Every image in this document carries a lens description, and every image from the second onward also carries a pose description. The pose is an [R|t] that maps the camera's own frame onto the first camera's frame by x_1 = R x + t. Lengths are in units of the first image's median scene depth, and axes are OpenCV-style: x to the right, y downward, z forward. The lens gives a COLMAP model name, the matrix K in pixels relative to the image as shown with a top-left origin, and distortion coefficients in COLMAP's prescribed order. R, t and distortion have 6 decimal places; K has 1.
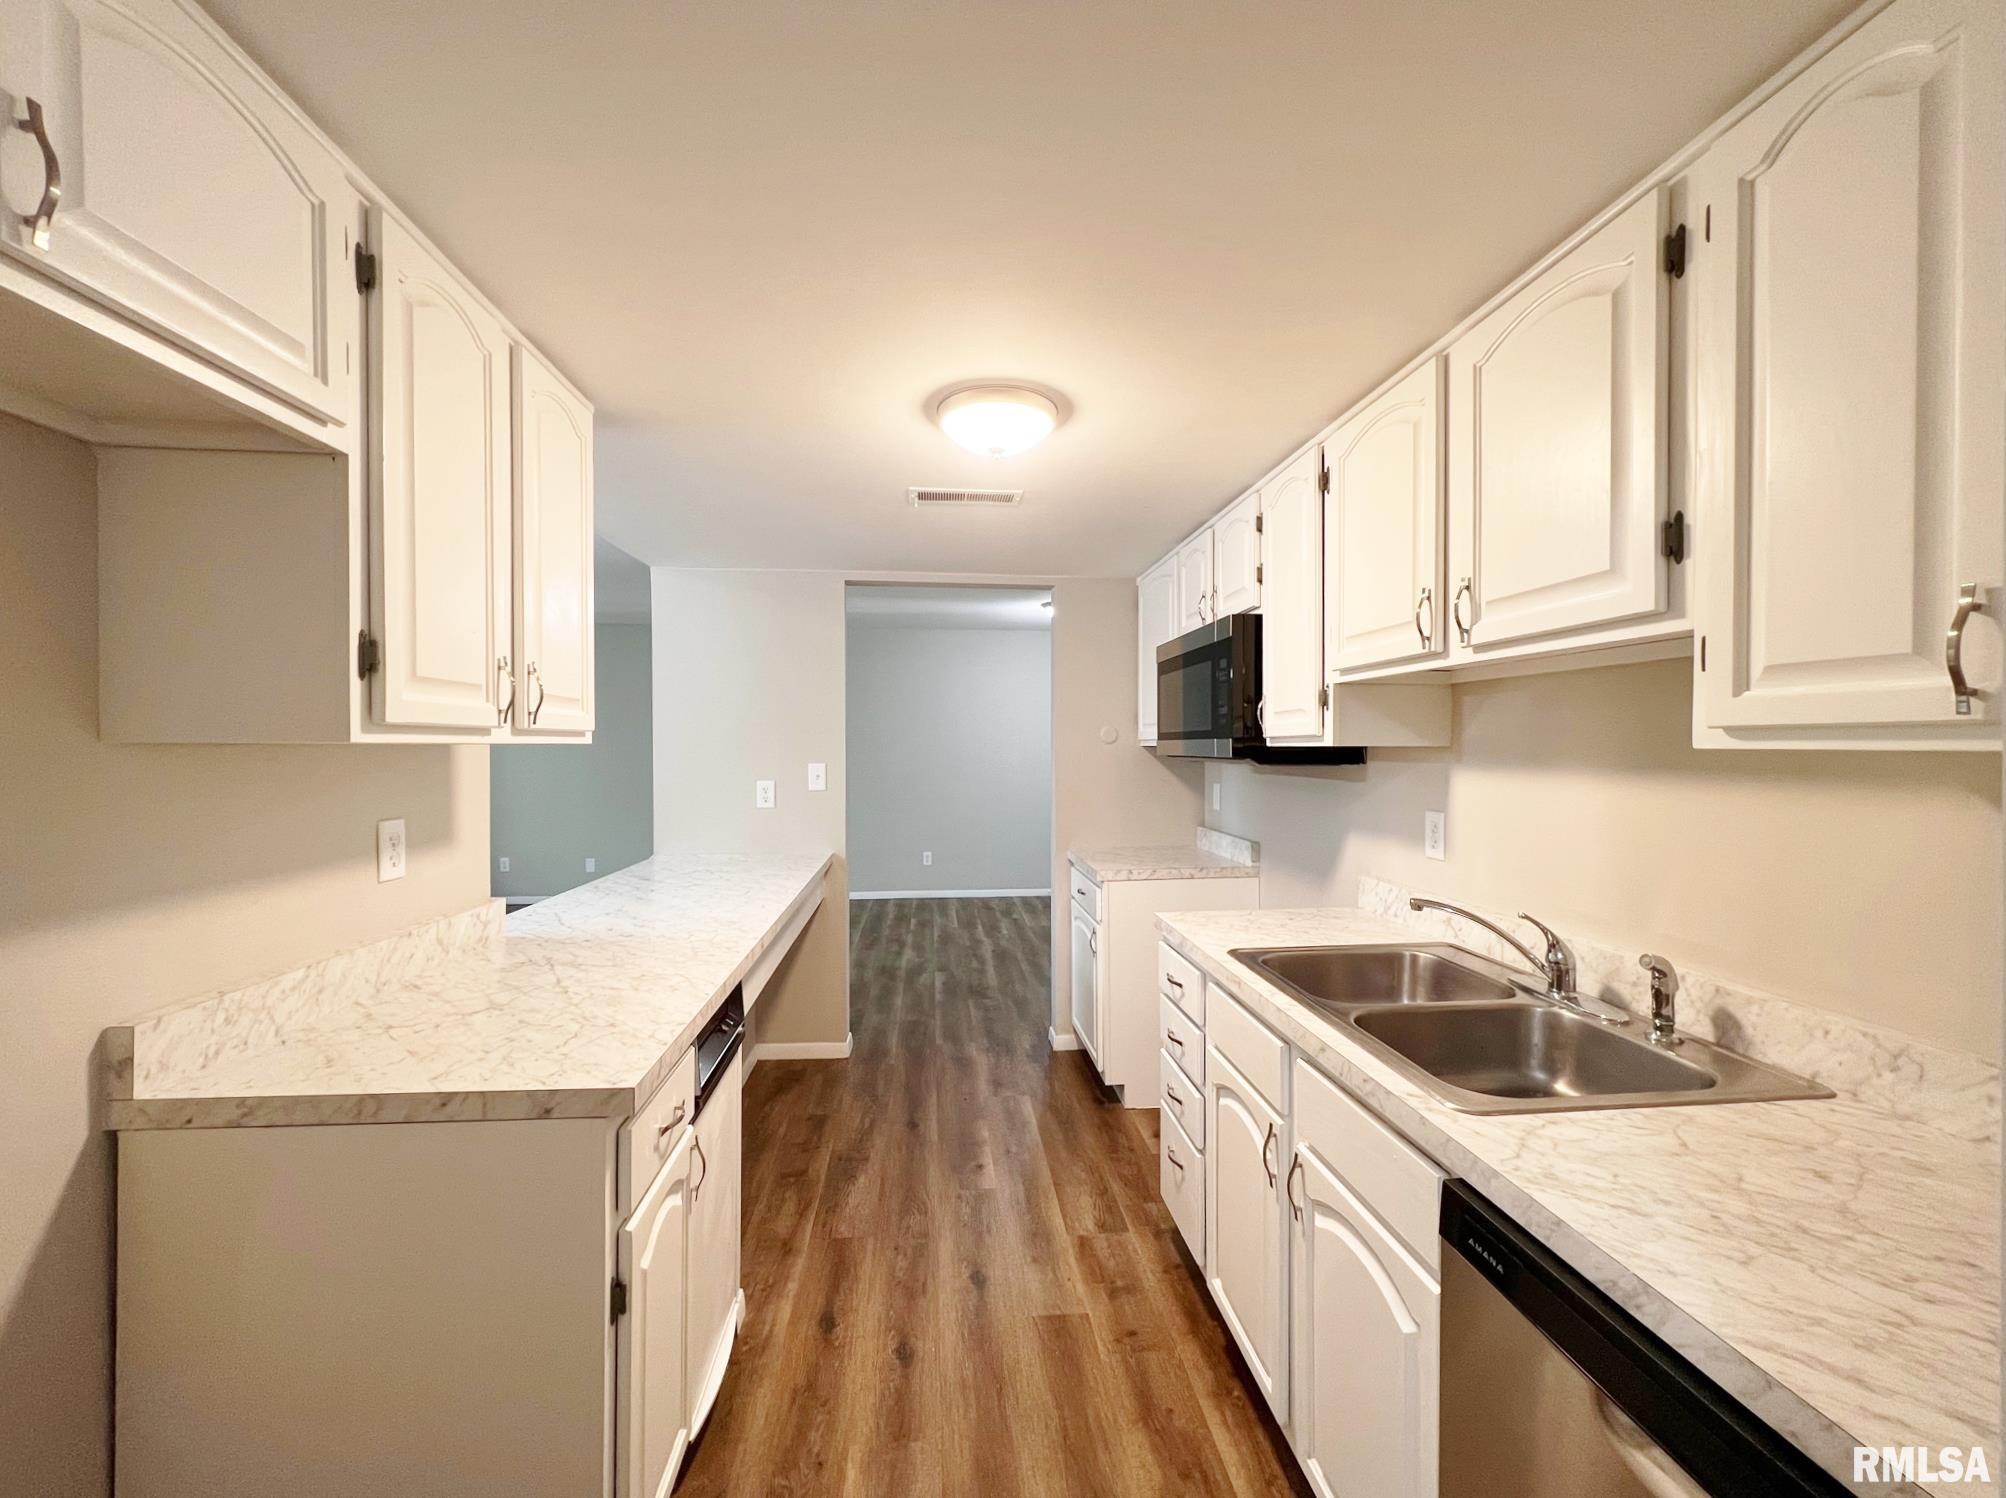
lens RADIAL K [[799.1, 0, 1008.5], [0, 799.1, 750.5], [0, 0, 1]] dist [-0.002454, 0.001158]
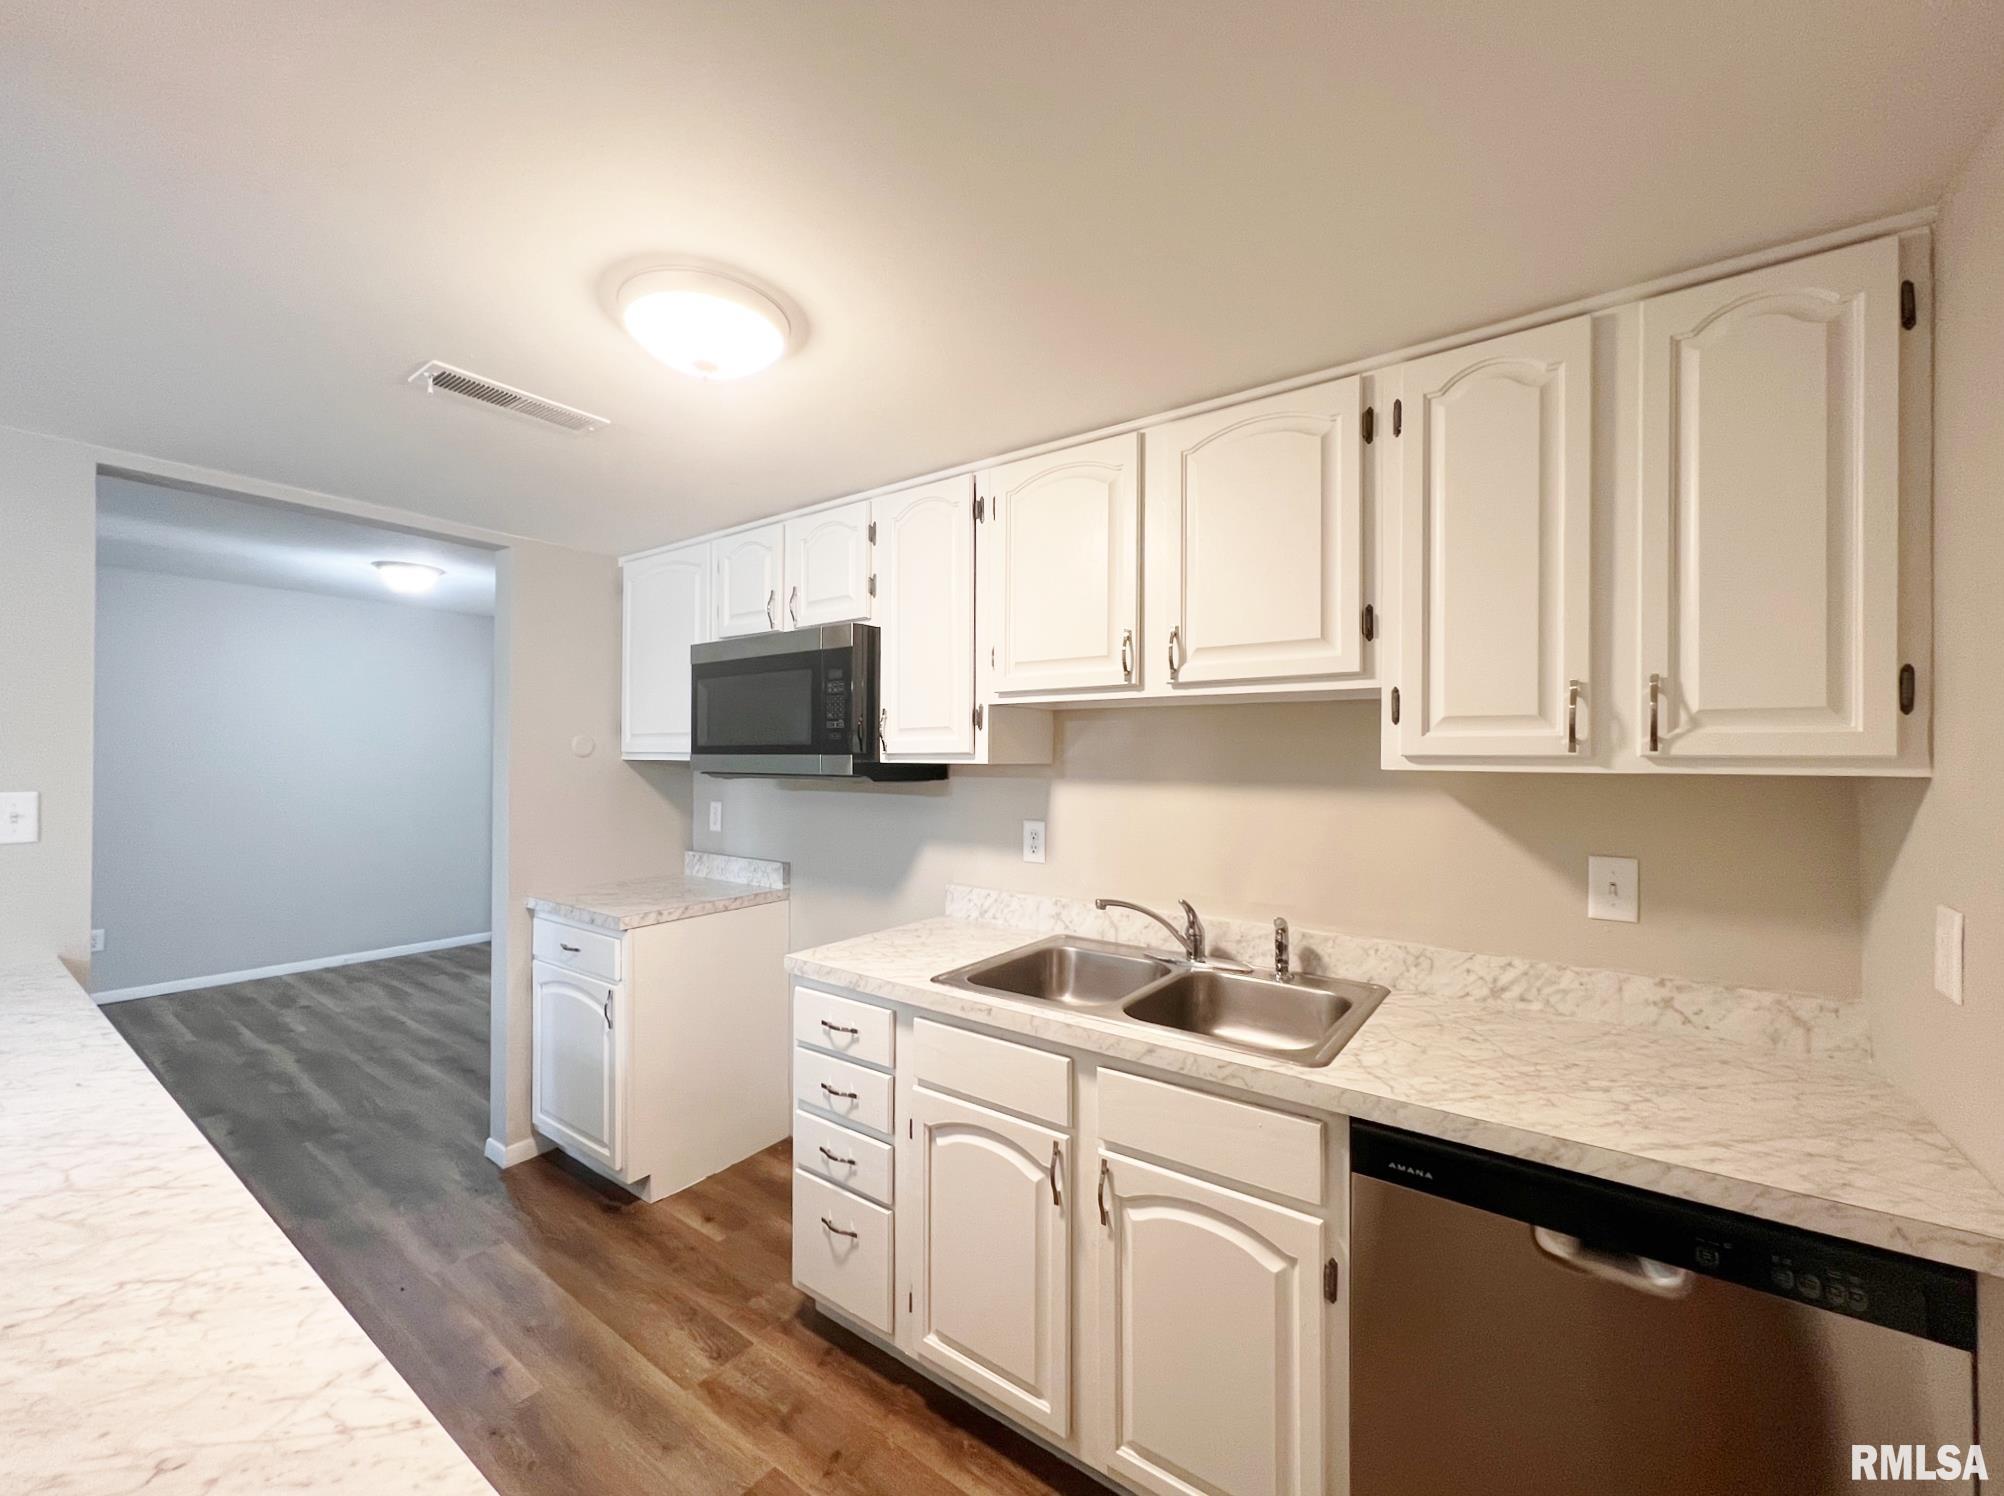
lens RADIAL K [[798.3, 0, 1003.4], [0, 798.3, 749.3], [0, 0, 1]] dist [-0.002454, 0.001158]
pose [[0.666593, 0.010892, 0.745342, -0.393037], [-0.000423, 0.999899, -0.014233, -0.010786], [-0.745422, 0.009172, 0.666530, 0.313156]]
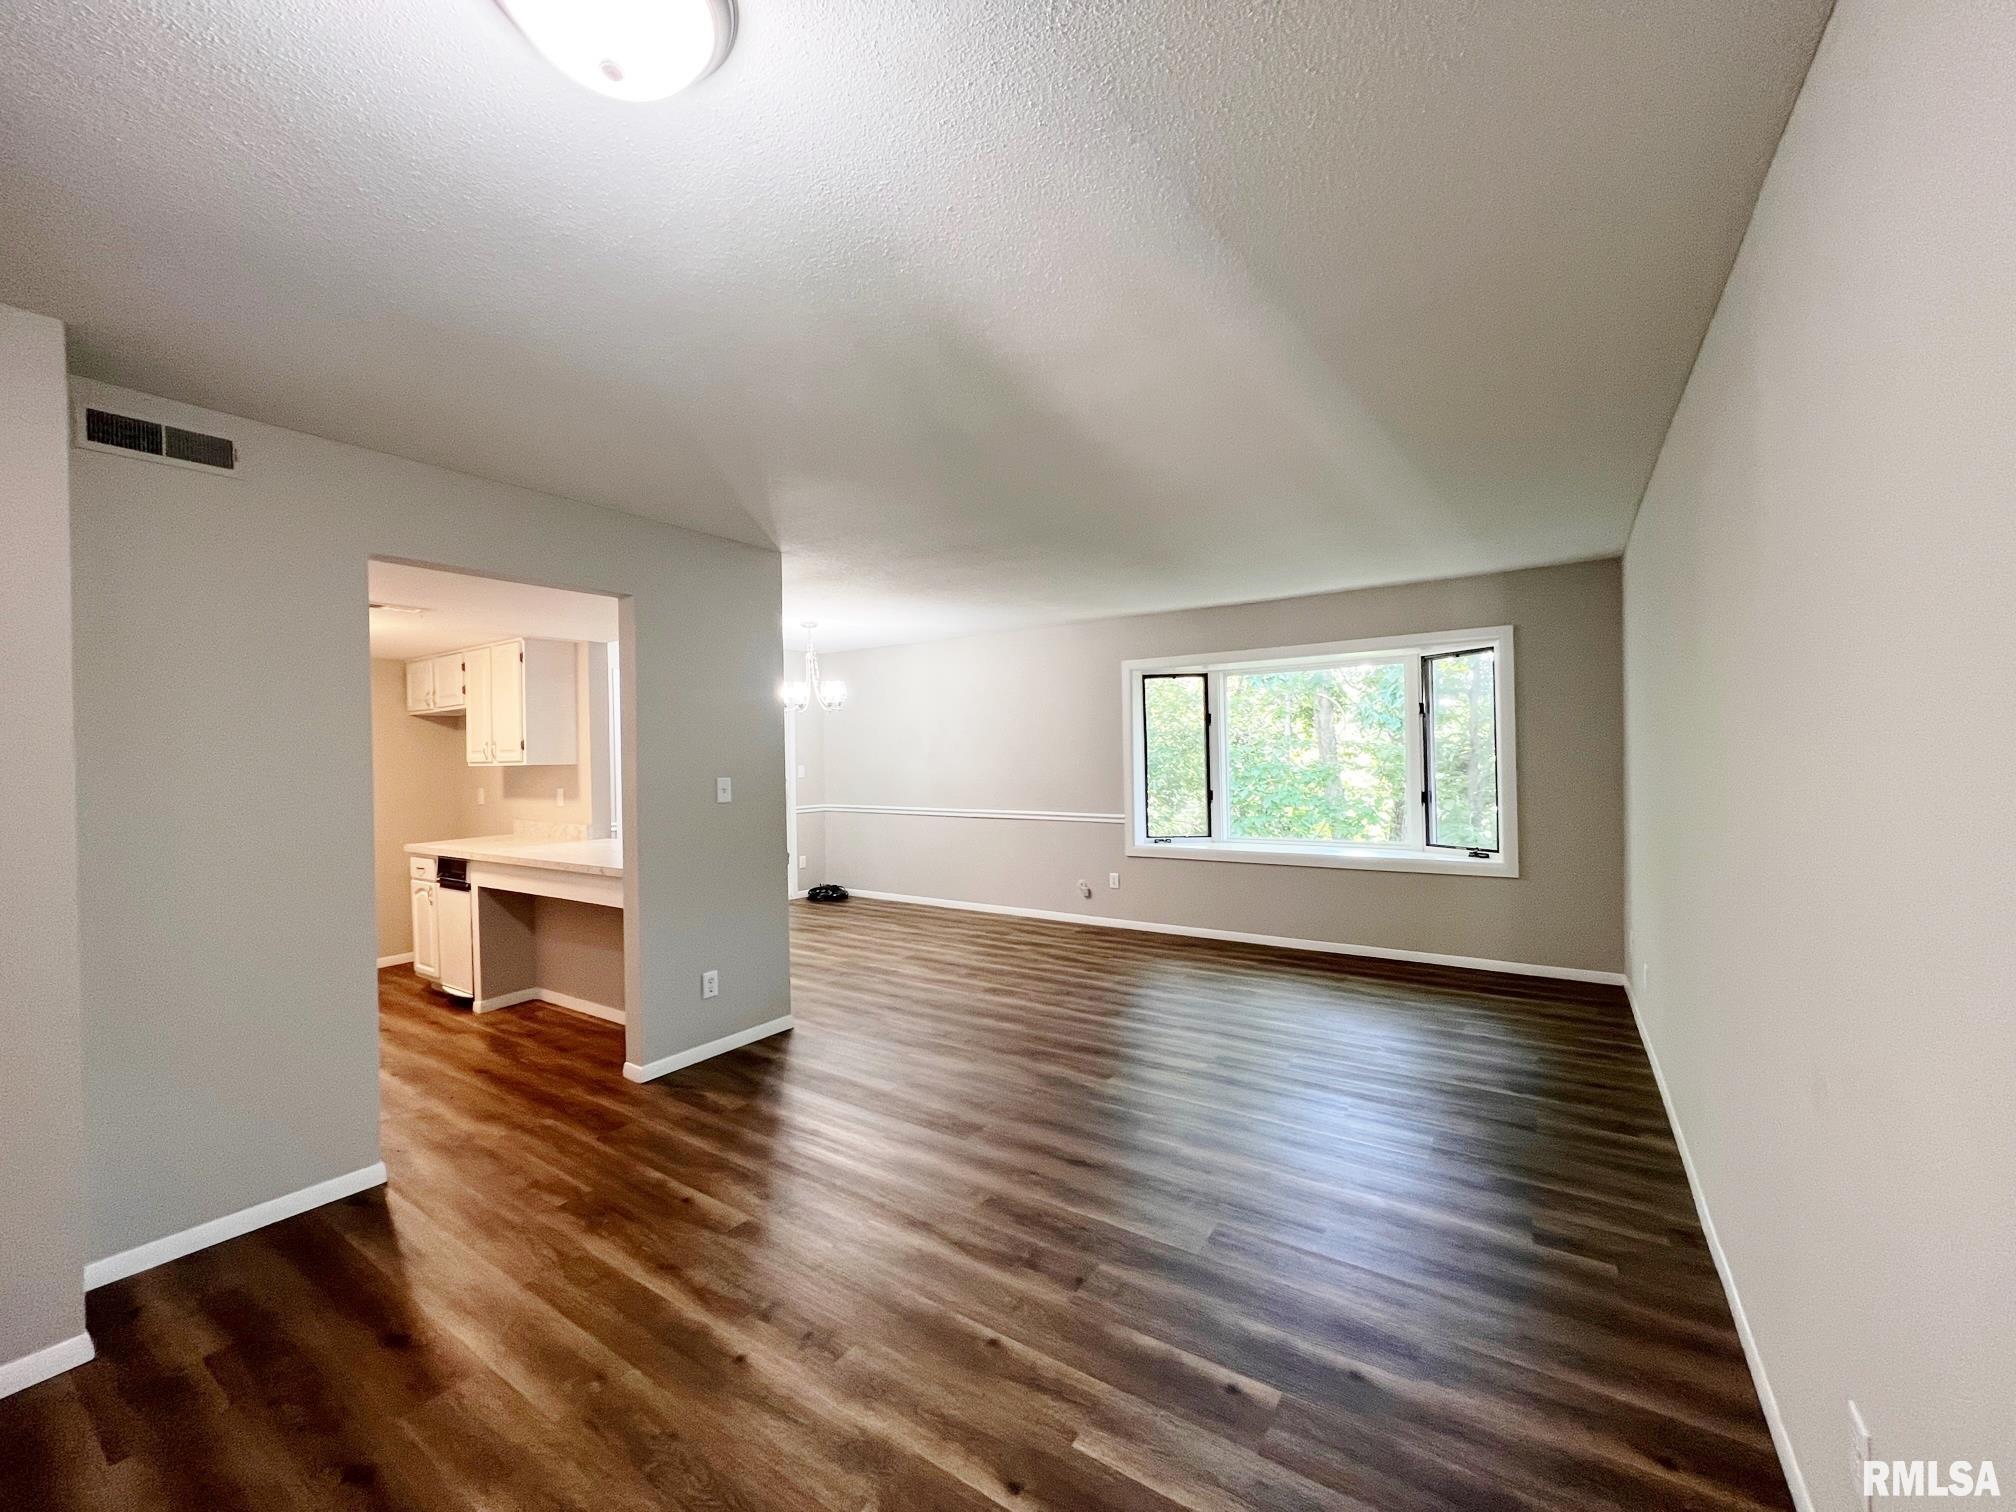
lens RADIAL K [[803.1, 0, 1022.3], [0, 803.1, 757.2], [0, 0, 1]] dist [-0.002454, 0.001158]
pose [[-0.629091, 0.014213, -0.777201, 0.522204], [0.016330, 0.999854, 0.005067, -0.022865], [0.777160, -0.009504, -0.629232, 4.053082]]
